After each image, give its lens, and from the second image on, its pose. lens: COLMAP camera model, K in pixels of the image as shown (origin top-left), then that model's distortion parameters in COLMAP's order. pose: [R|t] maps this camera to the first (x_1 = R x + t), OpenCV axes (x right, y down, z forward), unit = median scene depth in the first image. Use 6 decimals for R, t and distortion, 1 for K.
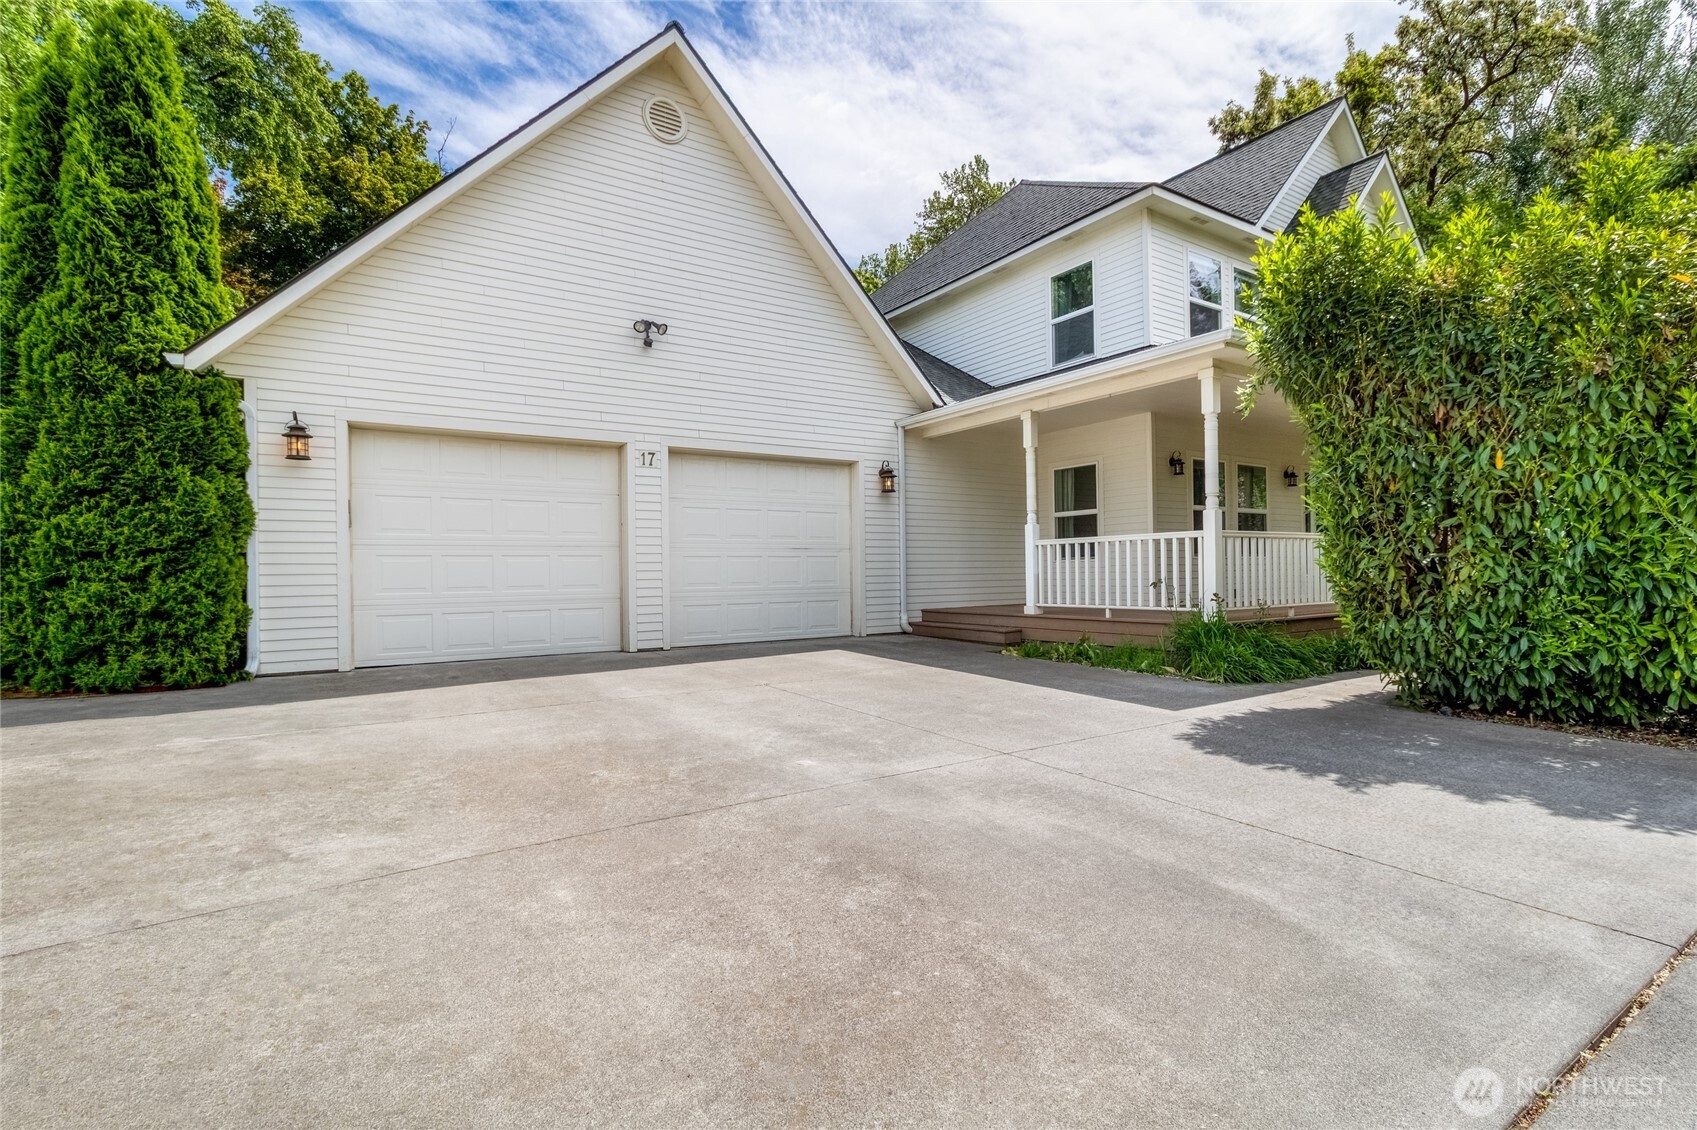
lens RADIAL K [[781.0, 0, 860.9], [0, 781.0, 575.3], [0, 0, 1]] dist [-0.000762, 0.000106]
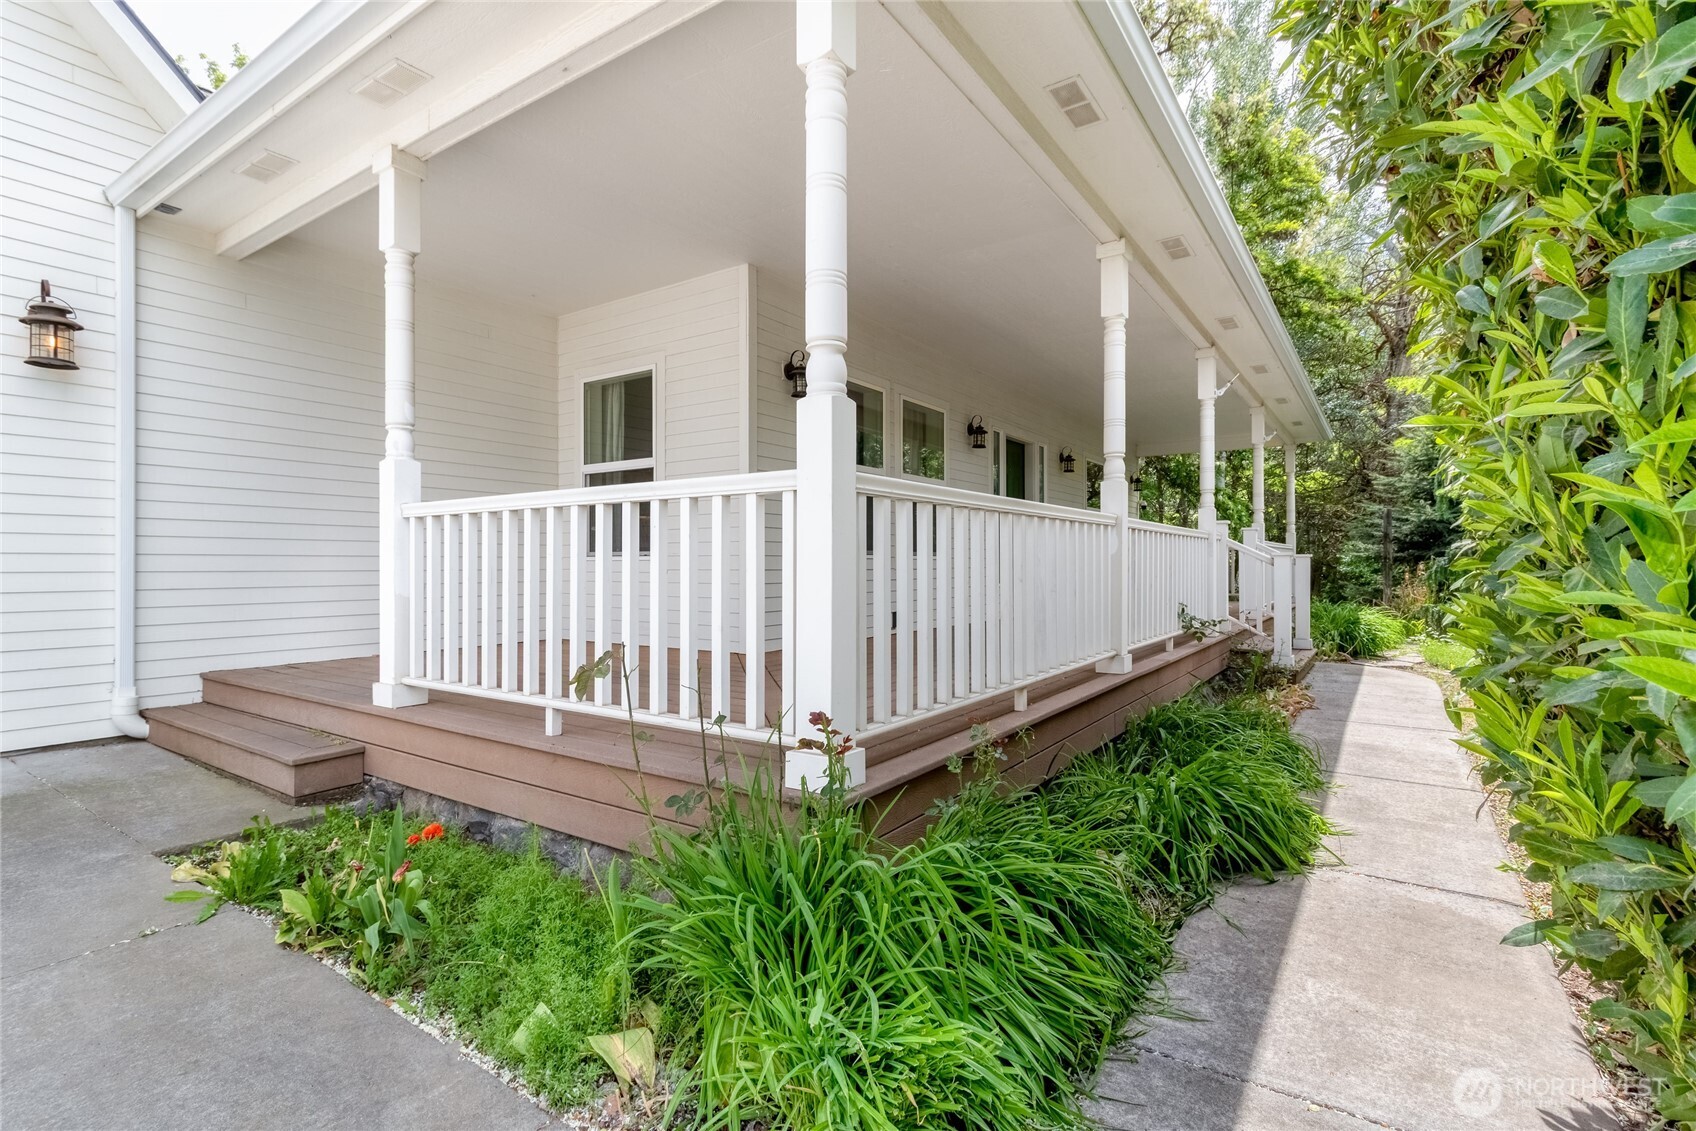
lens RADIAL K [[780.6, 0, 861.5], [0, 780.6, 559.3], [0, 0, 1]] dist [-0.000762, 0.000106]
pose [[0.921535, 0.013950, 0.388043, 0.306370], [-0.010044, 0.999876, -0.012092, -0.017963], [-0.388164, 0.007246, 0.921562, 0.636902]]
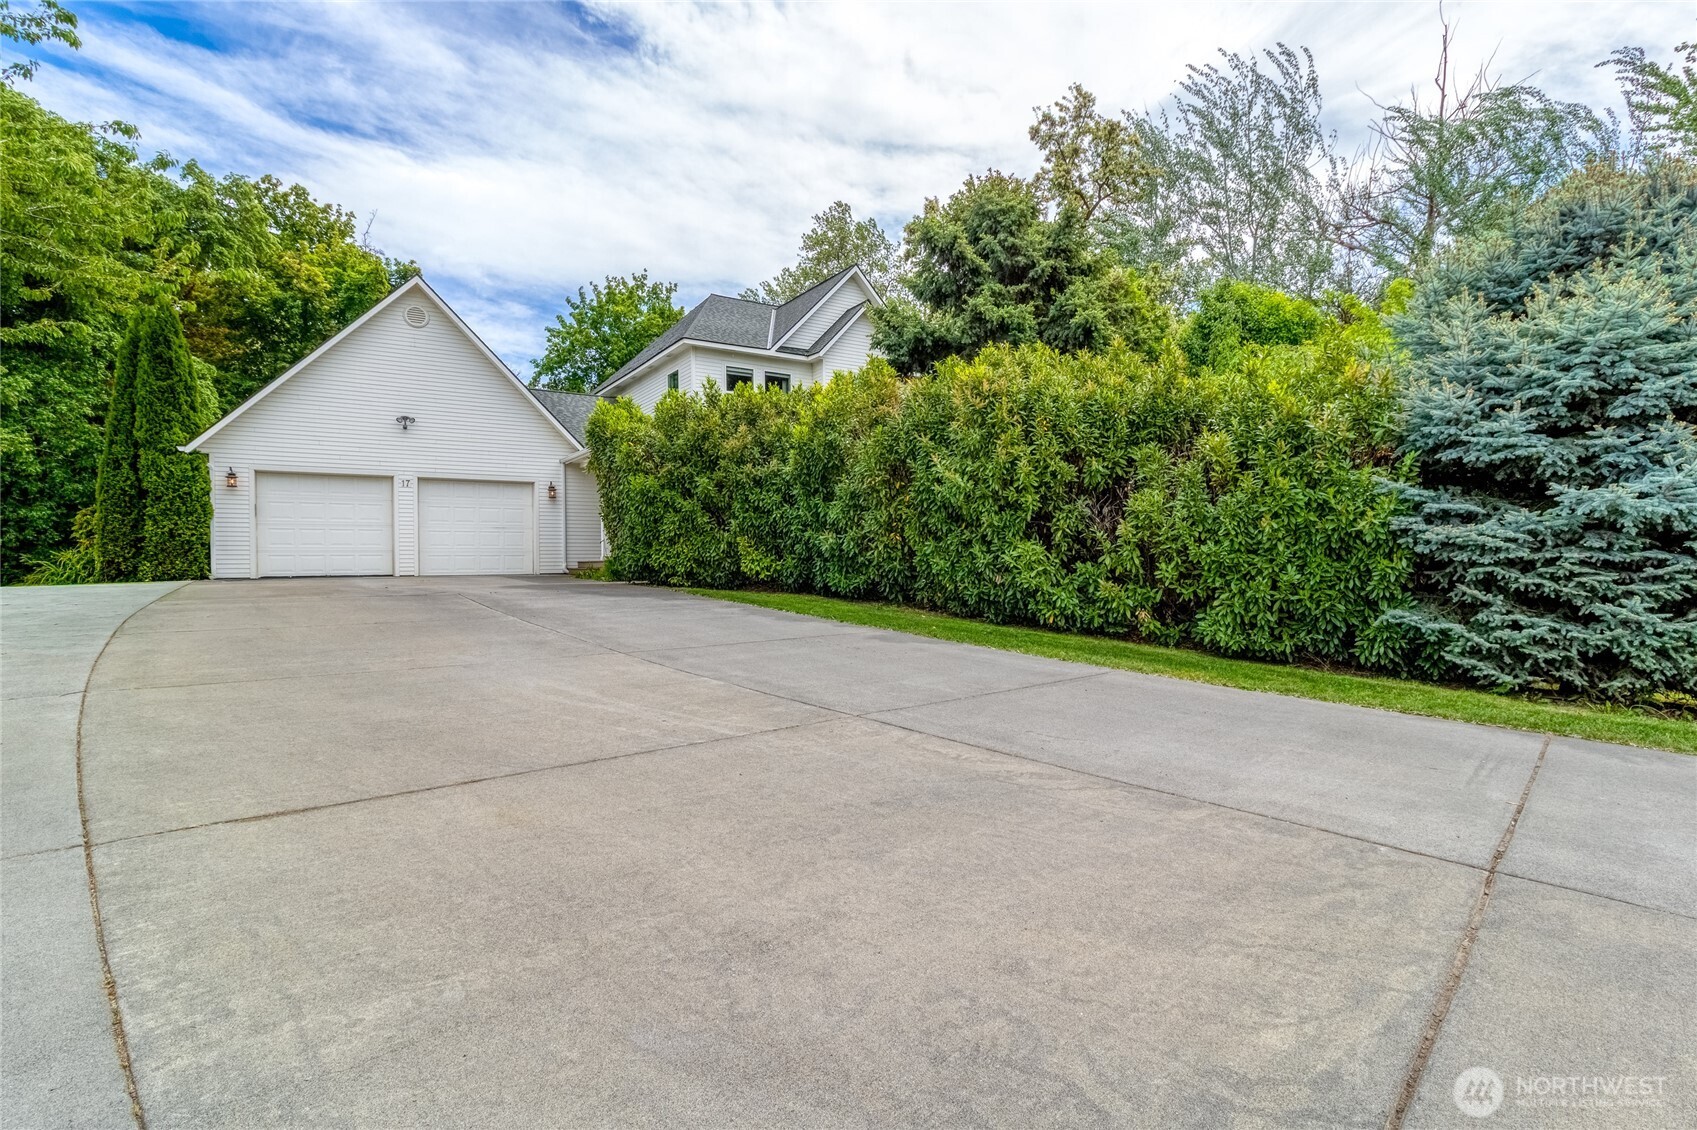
lens RADIAL K [[781.0, 0, 841.4], [0, 781.0, 578.3], [0, 0, 1]] dist [-0.000762, 0.000106]
pose [[0.999923, 0.010862, -0.006043, 0.932813], [-0.010737, 0.999735, 0.020344, 0.049719], [0.006262, -0.020277, 0.999775, -1.110638]]
